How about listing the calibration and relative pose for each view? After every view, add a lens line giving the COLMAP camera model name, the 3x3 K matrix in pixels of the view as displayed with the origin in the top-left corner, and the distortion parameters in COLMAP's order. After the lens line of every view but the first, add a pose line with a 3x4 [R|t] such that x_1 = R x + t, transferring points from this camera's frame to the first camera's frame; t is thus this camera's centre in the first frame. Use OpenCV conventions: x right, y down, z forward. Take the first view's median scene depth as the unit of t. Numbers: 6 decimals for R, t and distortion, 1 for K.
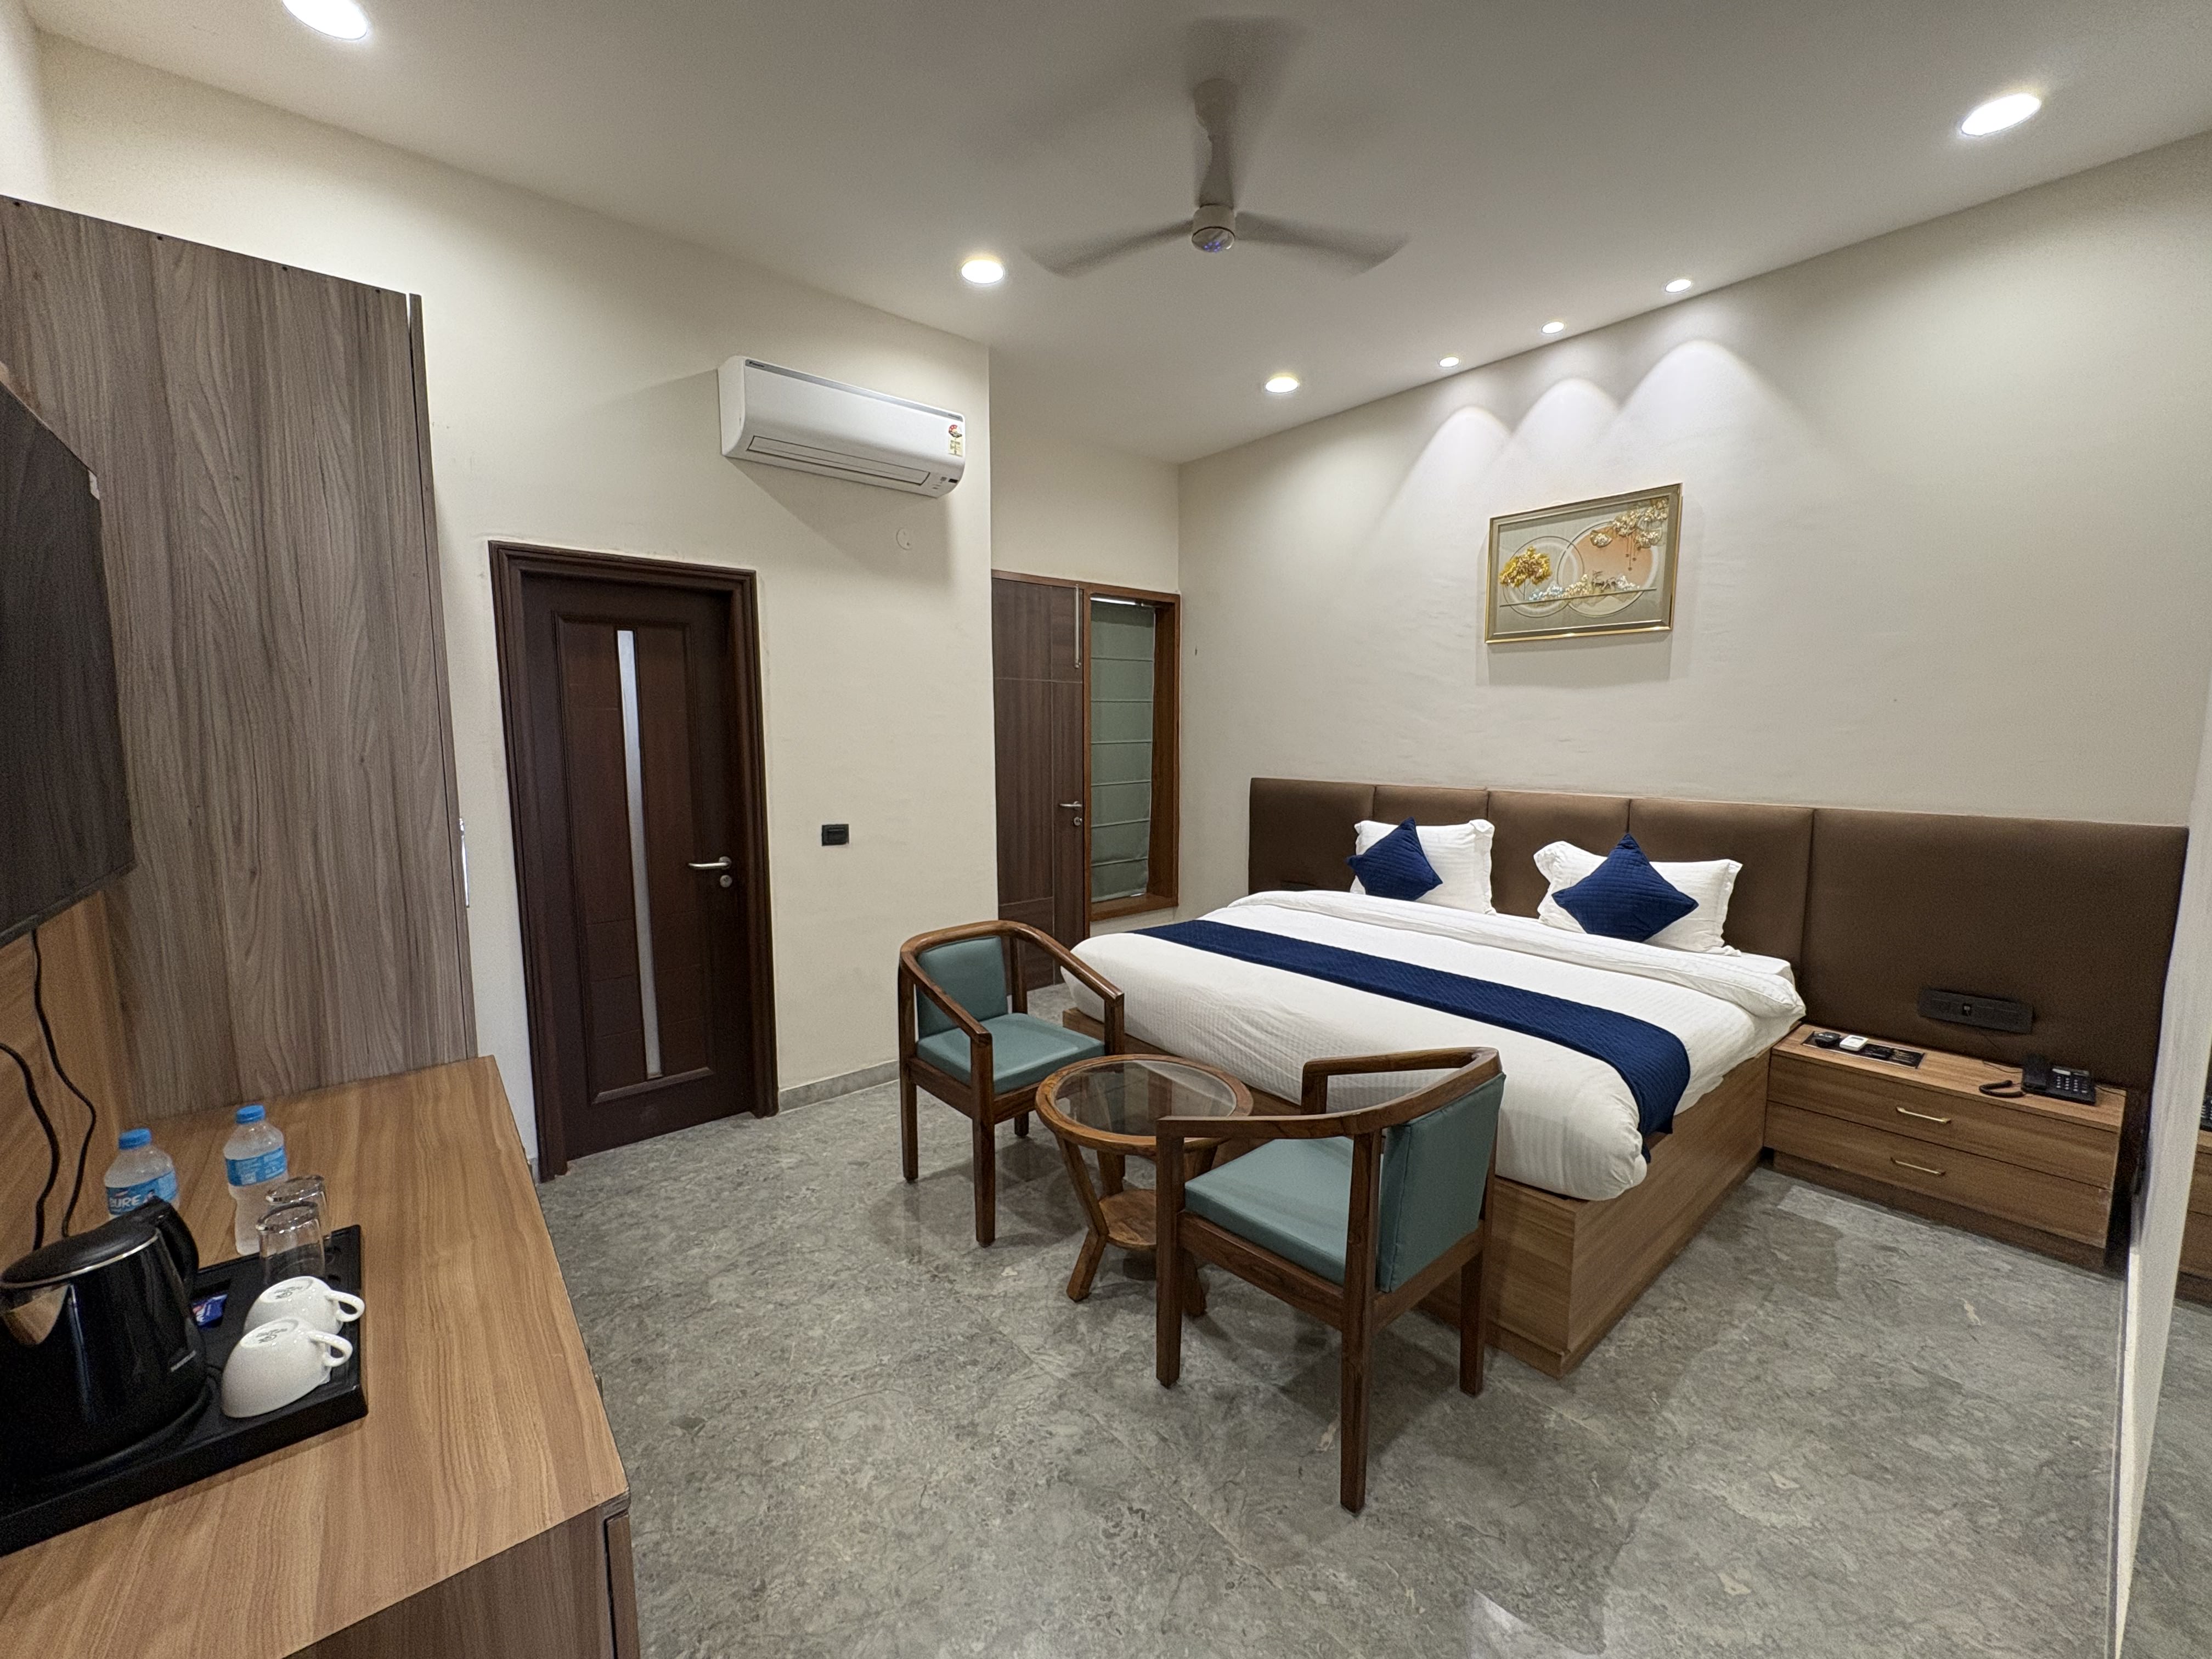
lens RADIAL K [[878.2, 0, 1095.8], [0, 878.2, 821.2], [0, 0, 1]] dist [-0.004608, -0.000376]
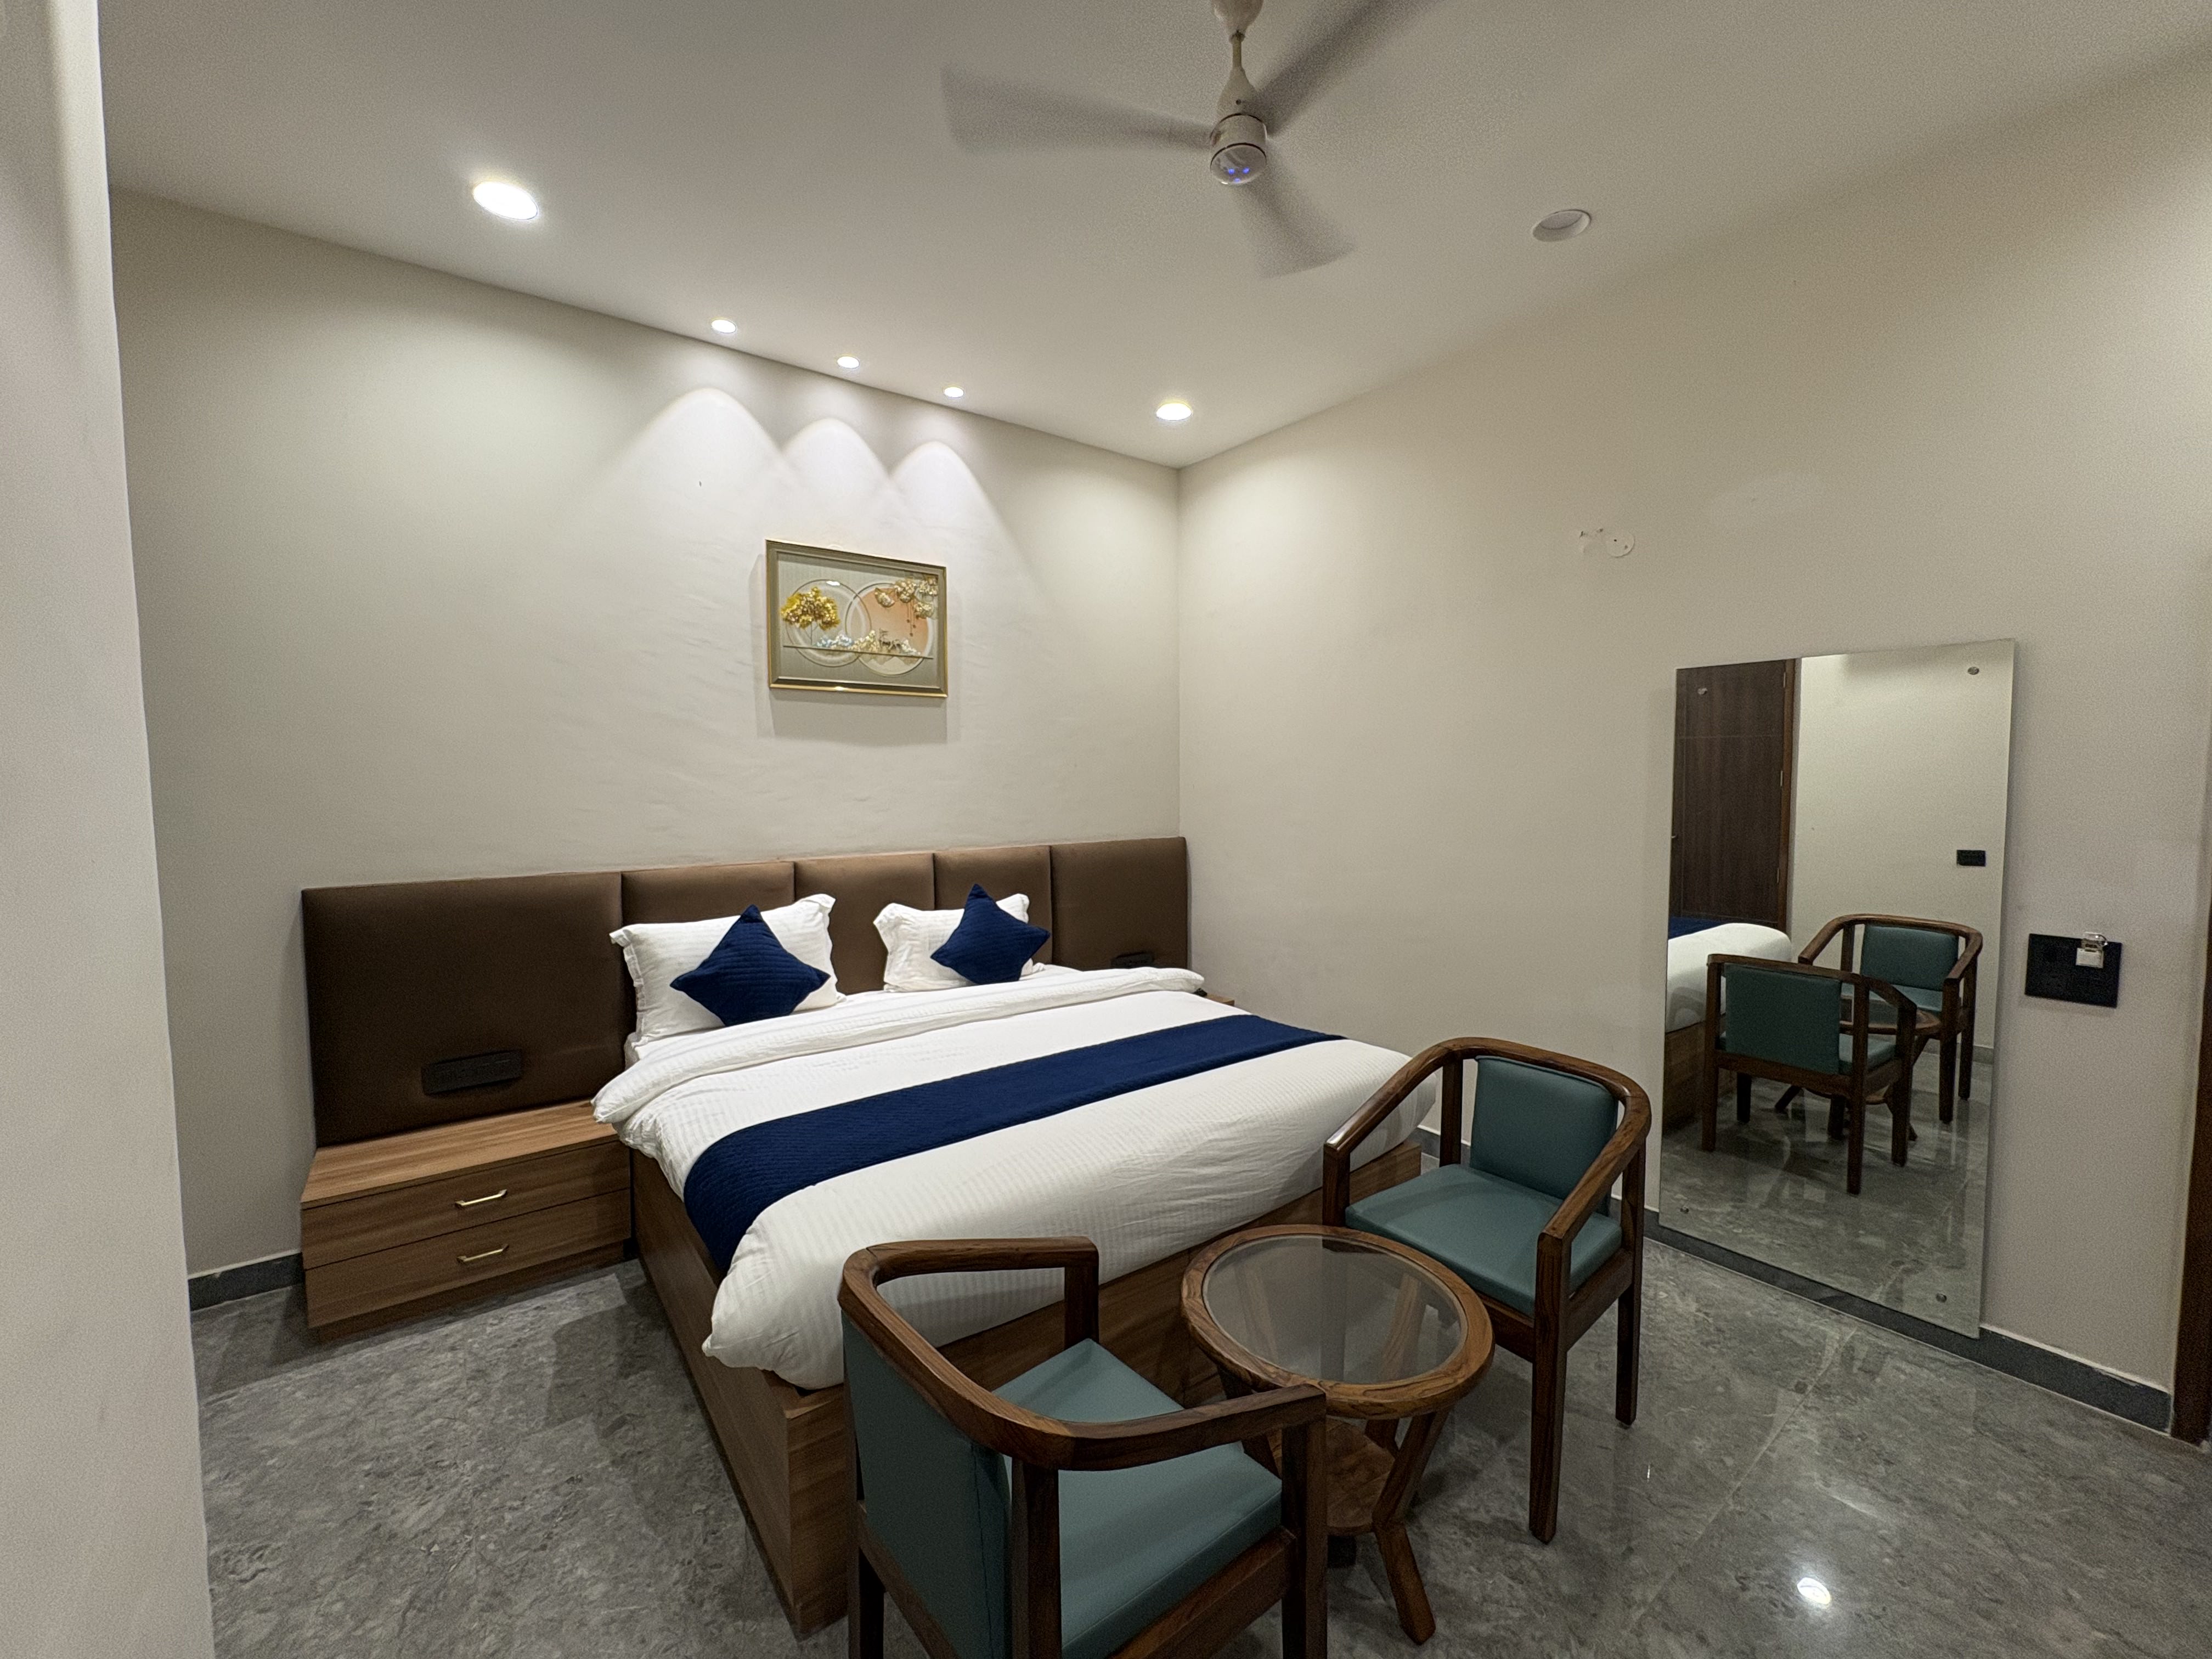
lens RADIAL K [[878.2, 0, 1096.7], [0, 878.2, 833.1], [0, 0, 1]] dist [-0.004608, -0.000376]
pose [[0.062785, -0.060172, 0.996211, -0.423788], [0.107464, 0.992785, 0.053192, -0.082865], [-0.992224, 0.103718, 0.068799, 0.717645]]
